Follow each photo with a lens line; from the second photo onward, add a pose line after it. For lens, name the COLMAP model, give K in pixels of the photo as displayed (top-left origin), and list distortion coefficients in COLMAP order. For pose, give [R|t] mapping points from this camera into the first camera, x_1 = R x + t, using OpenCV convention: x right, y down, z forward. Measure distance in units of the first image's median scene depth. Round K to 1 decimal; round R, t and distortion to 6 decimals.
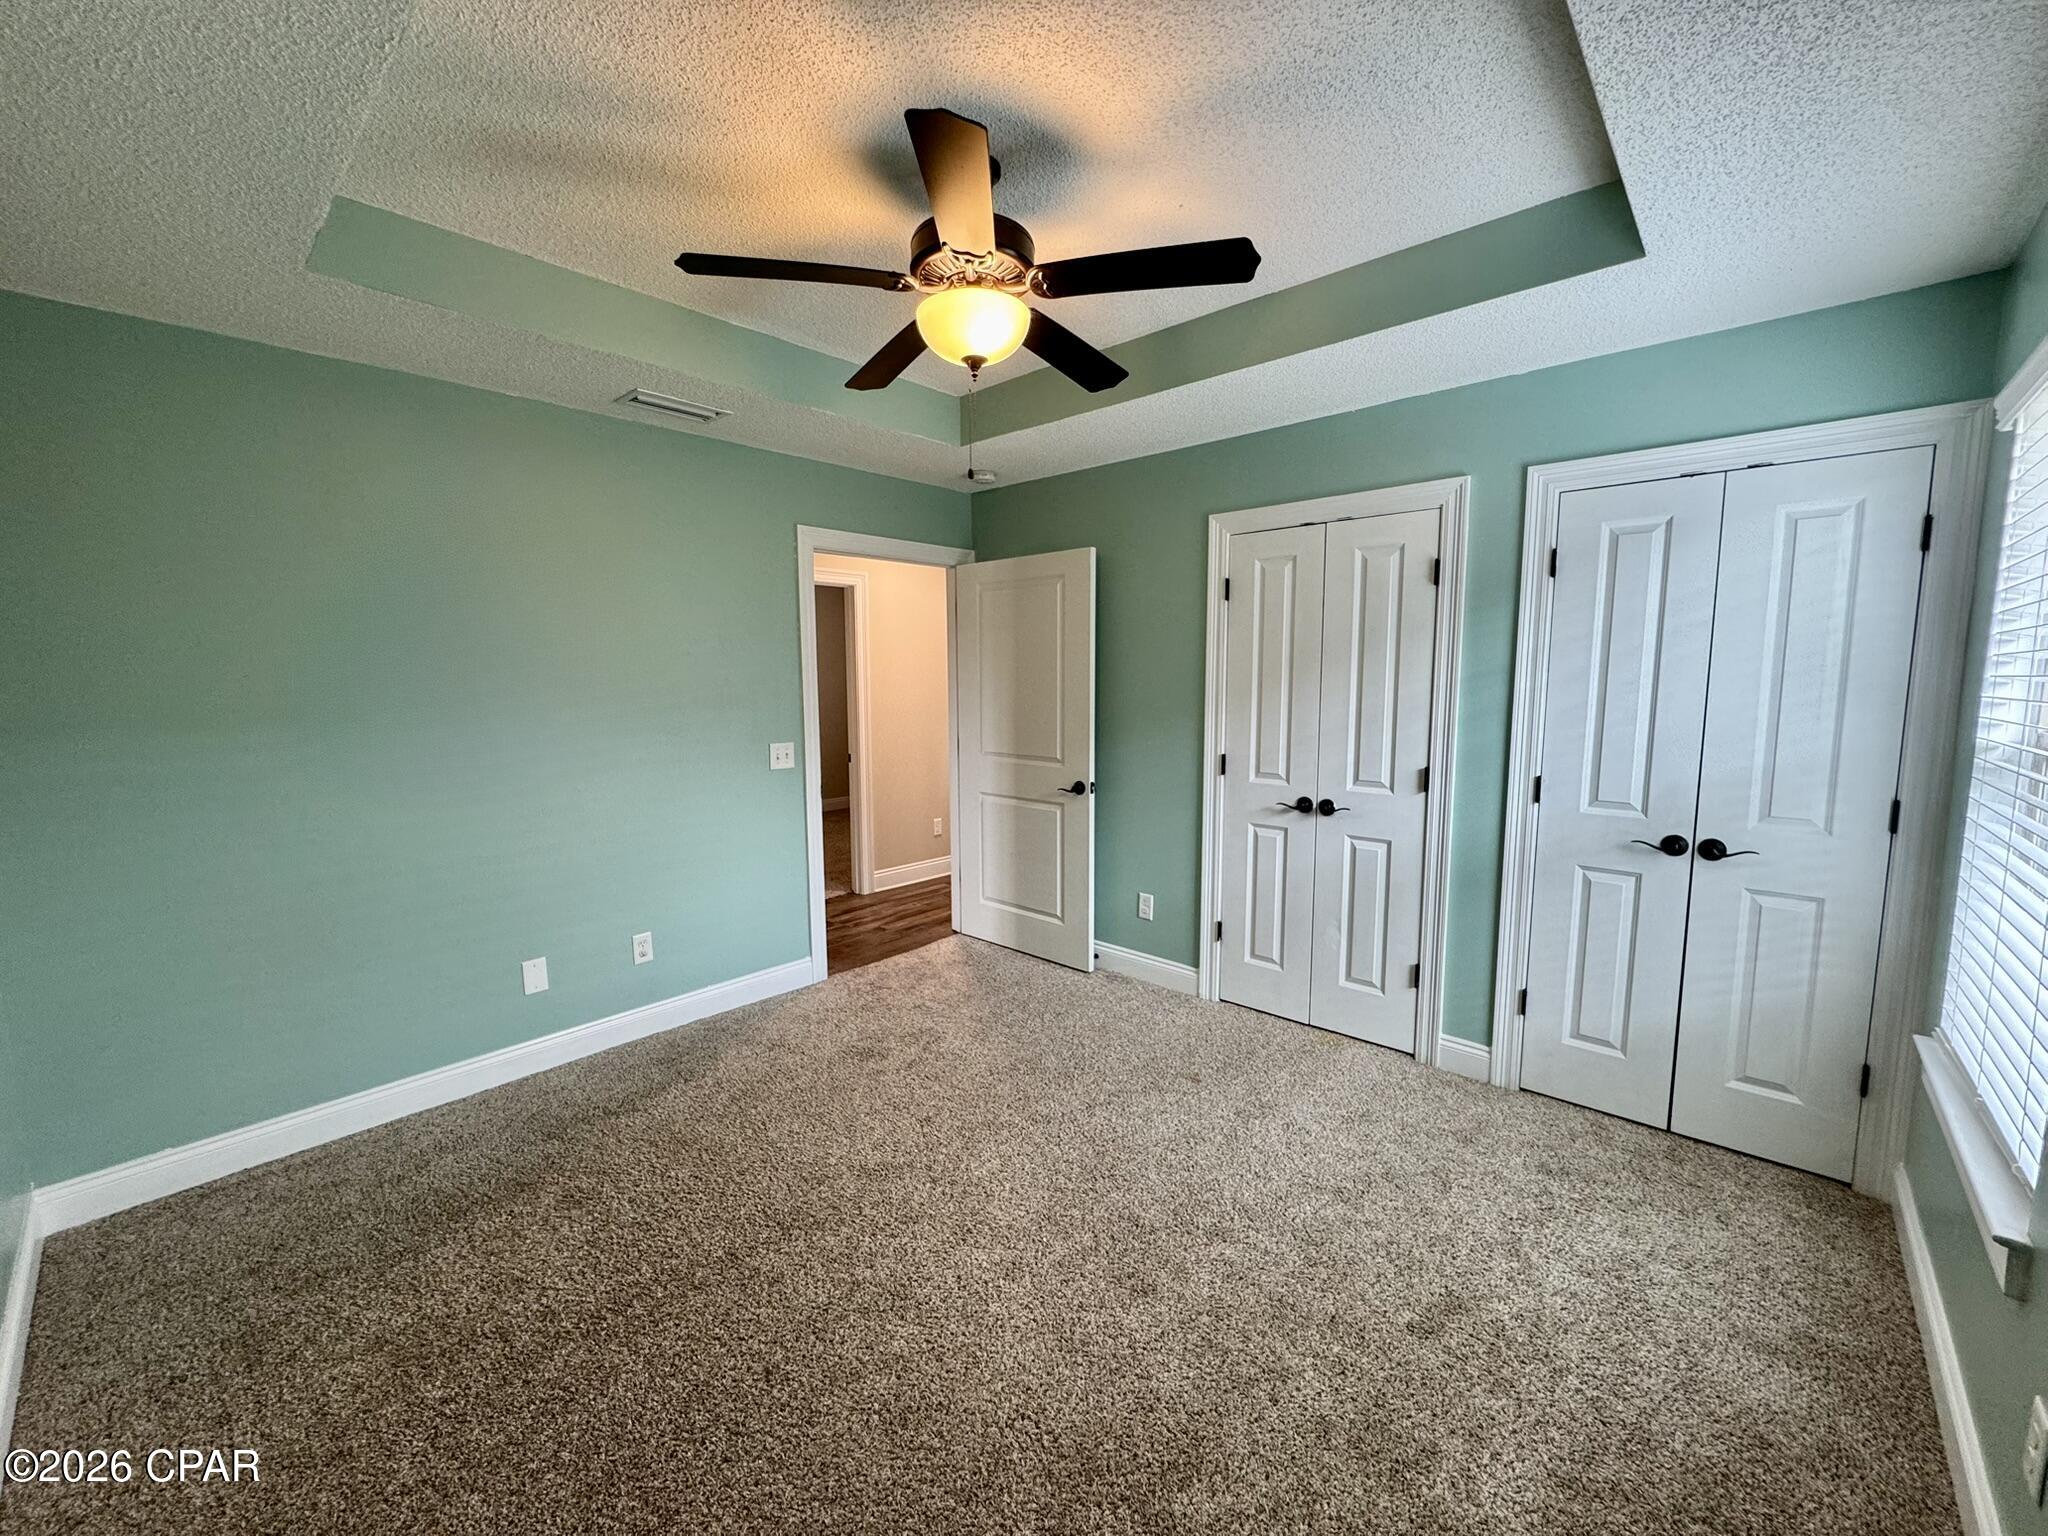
lens RADIAL K [[815.5, 0, 1024.0], [0, 815.5, 768.0], [0, 0, 1]] dist [-0.002587, 0.000079]
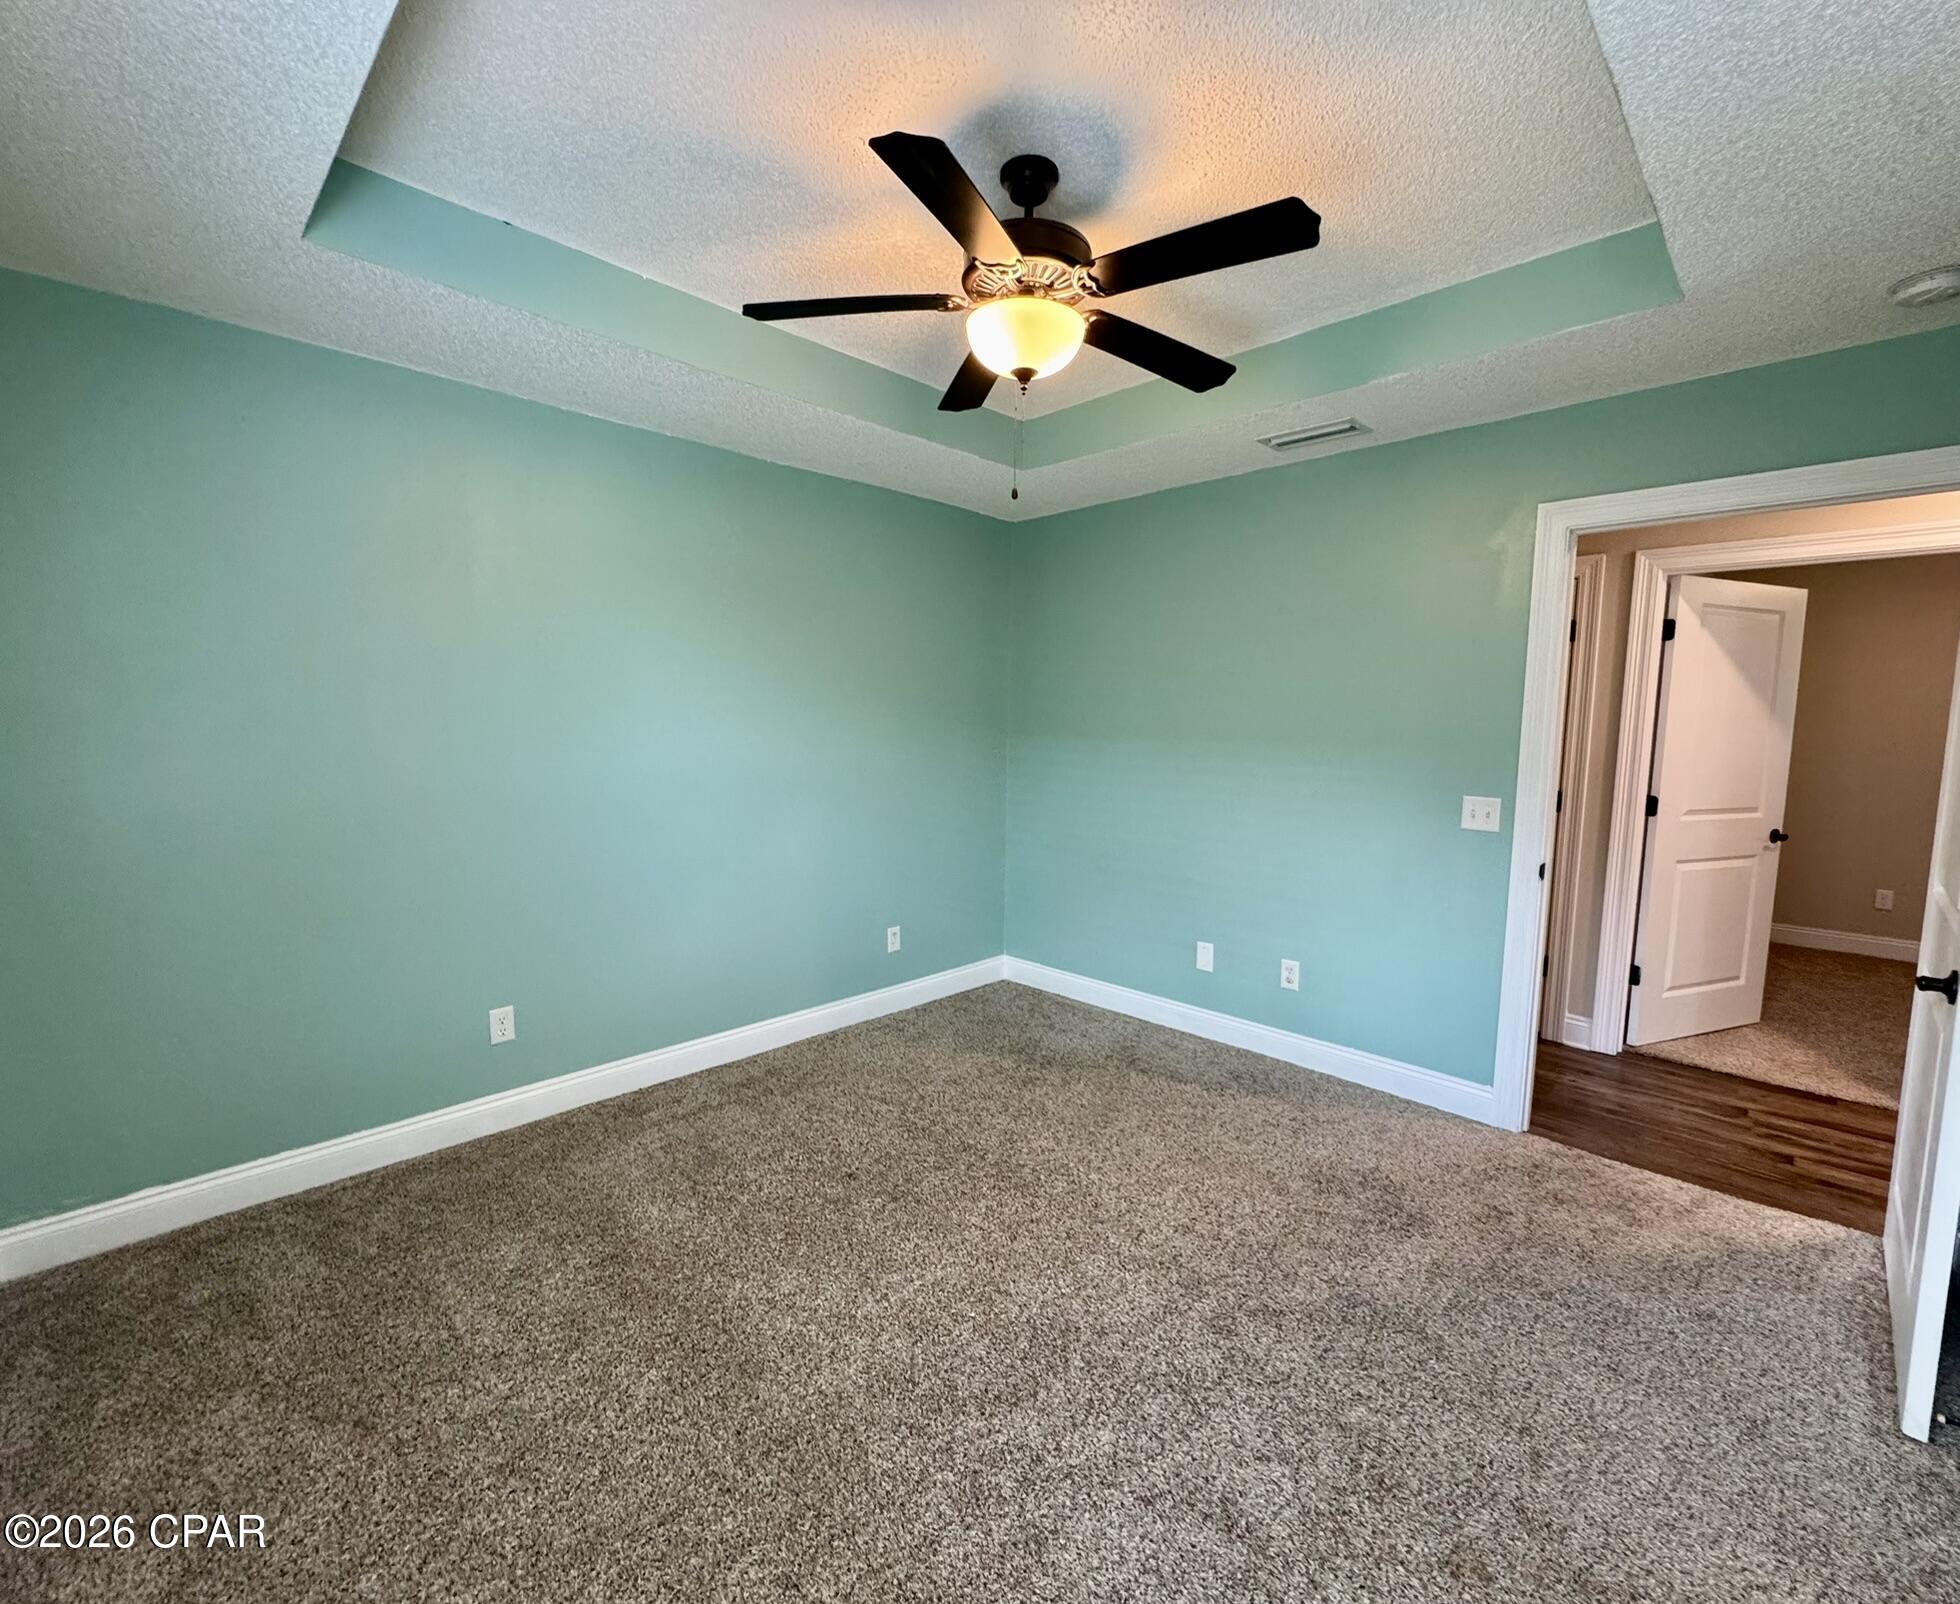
lens RADIAL K [[845.3, 0, 980.0], [0, 845.3, 802.0], [0, 0, 1]] dist [-0.000358, -0.000067]
pose [[-0.032073, 0.109129, -0.993510, 0.506774], [-0.124161, 0.985887, 0.112300, -0.056044], [0.991744, 0.126957, -0.018071, 0.532163]]
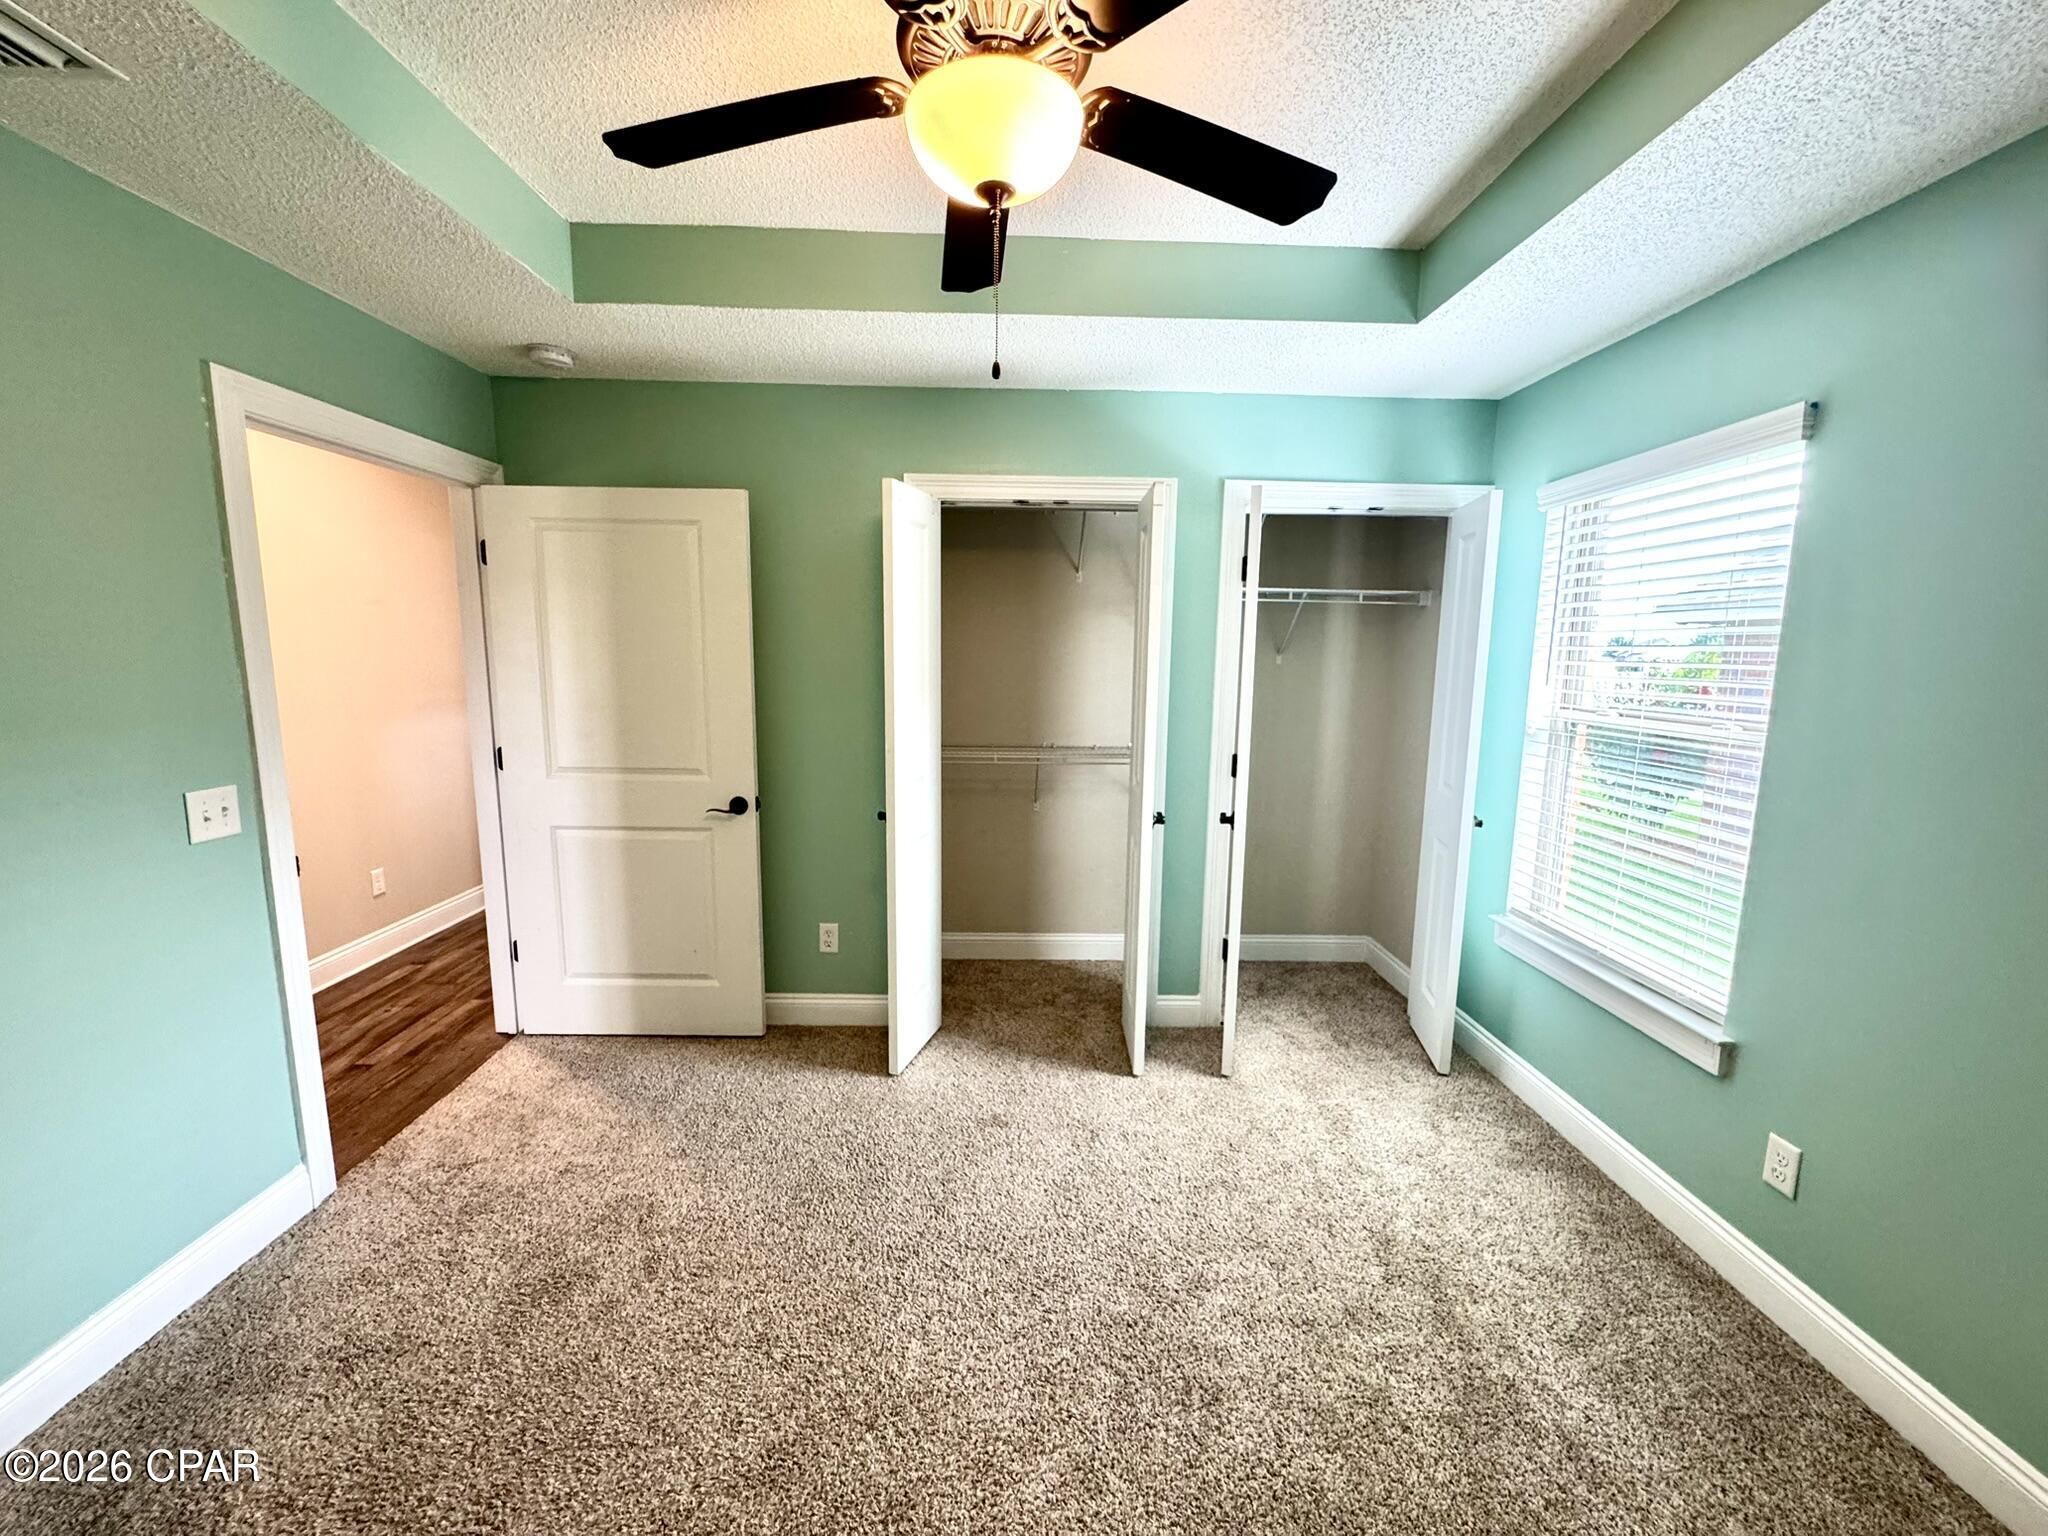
lens RADIAL K [[820.8, 0, 1016.8], [0, 820.8, 767.8], [0, 0, 1]] dist [-0.002826, -0.000071]
pose [[0.724226, -0.087277, 0.684017, -0.276019], [0.062333, 0.996183, 0.061111, -0.043109], [-0.686740, -0.001622, 0.726902, 0.267769]]
